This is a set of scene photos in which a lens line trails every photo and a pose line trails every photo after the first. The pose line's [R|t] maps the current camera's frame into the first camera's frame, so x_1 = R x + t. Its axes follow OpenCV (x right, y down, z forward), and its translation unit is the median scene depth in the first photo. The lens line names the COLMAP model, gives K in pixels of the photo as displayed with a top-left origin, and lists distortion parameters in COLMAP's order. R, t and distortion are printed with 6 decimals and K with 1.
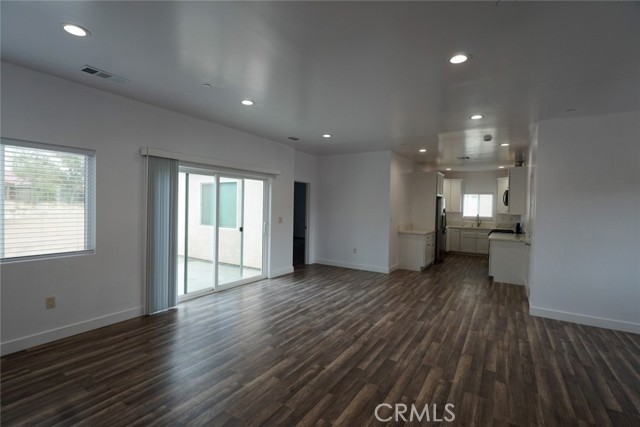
lens RADIAL K [[303.3, 0, 321.4], [0, 303.3, 211.9], [0, 0, 1]] dist [-0.001957, 0.000320]
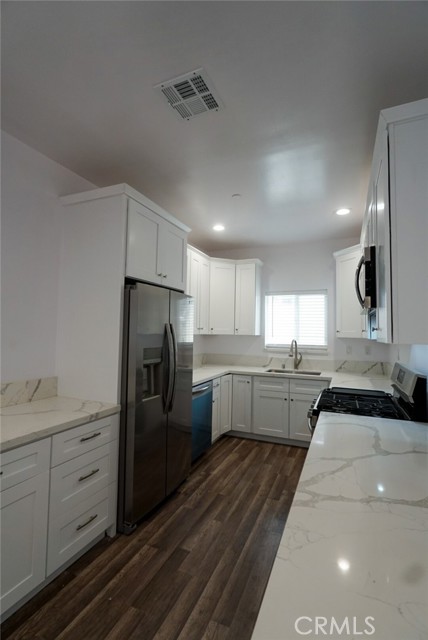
lens RADIAL K [[303.3, 0, 212.5], [0, 303.3, 321.0], [0, 0, 1]] dist [-0.001957, 0.000320]
pose [[0.990123, -0.000583, 0.140200, 0.684686], [0.007508, 0.998777, -0.048872, 0.003129], [-0.140000, 0.049442, 0.988916, 1.185271]]
